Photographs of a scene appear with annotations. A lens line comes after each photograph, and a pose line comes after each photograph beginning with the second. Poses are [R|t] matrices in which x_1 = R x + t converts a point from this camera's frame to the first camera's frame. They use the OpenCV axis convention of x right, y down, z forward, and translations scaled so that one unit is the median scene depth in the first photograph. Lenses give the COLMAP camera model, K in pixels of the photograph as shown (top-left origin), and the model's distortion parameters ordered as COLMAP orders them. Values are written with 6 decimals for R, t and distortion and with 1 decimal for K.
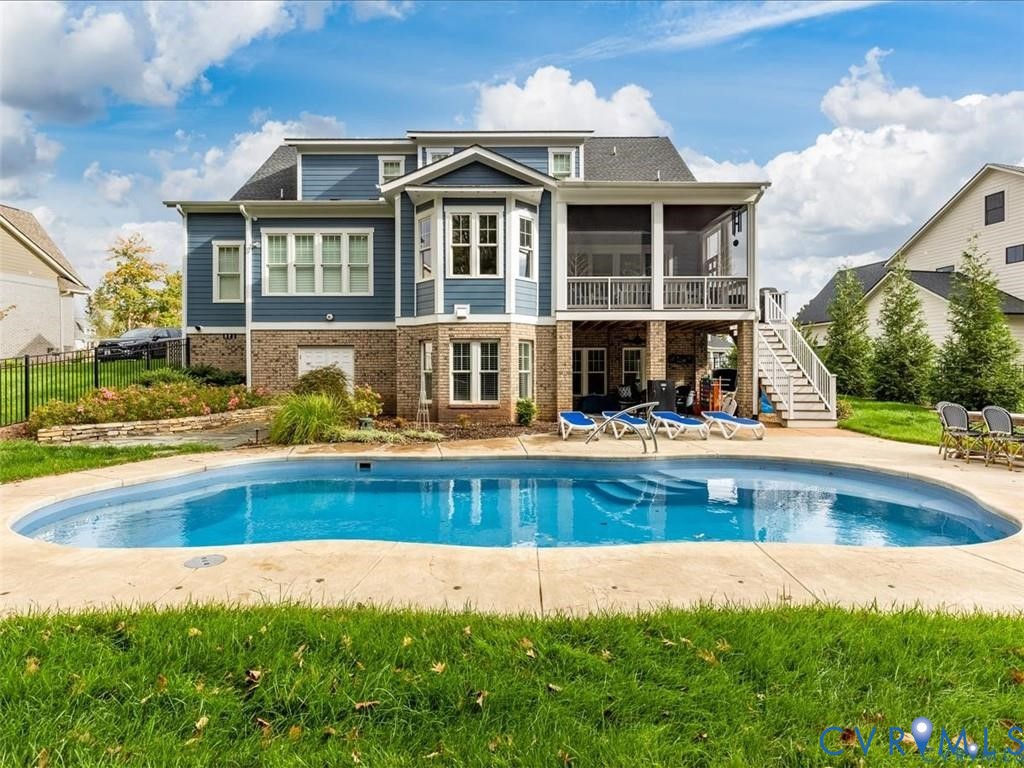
lens RADIAL K [[452.4, 0, 513.9], [0, 452.4, 374.0], [0, 0, 1]] dist [-0.001625, -0.000310]
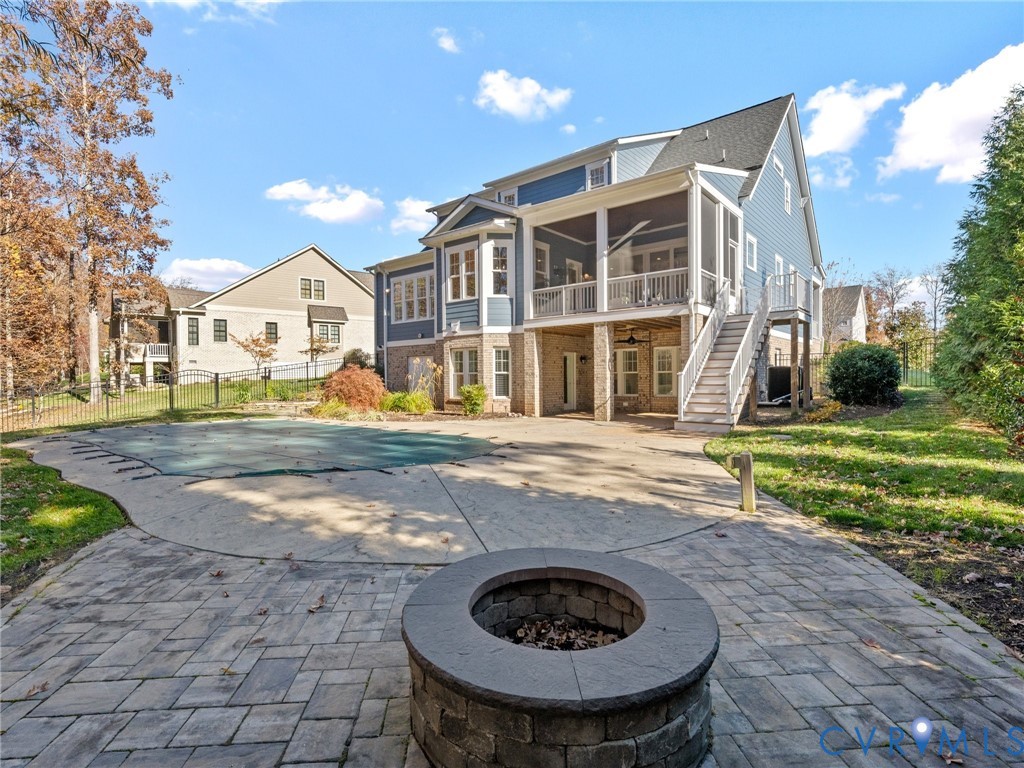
lens RADIAL K [[452.4, 0, 513.9], [0, 452.4, 374.0], [0, 0, 1]] dist [-0.001625, -0.000310]
pose [[0.812148, -0.008699, -0.583387, 0.754969], [0.007567, 0.999962, -0.004376, 0.002772], [0.583403, -0.000860, 0.812182, 0.038902]]
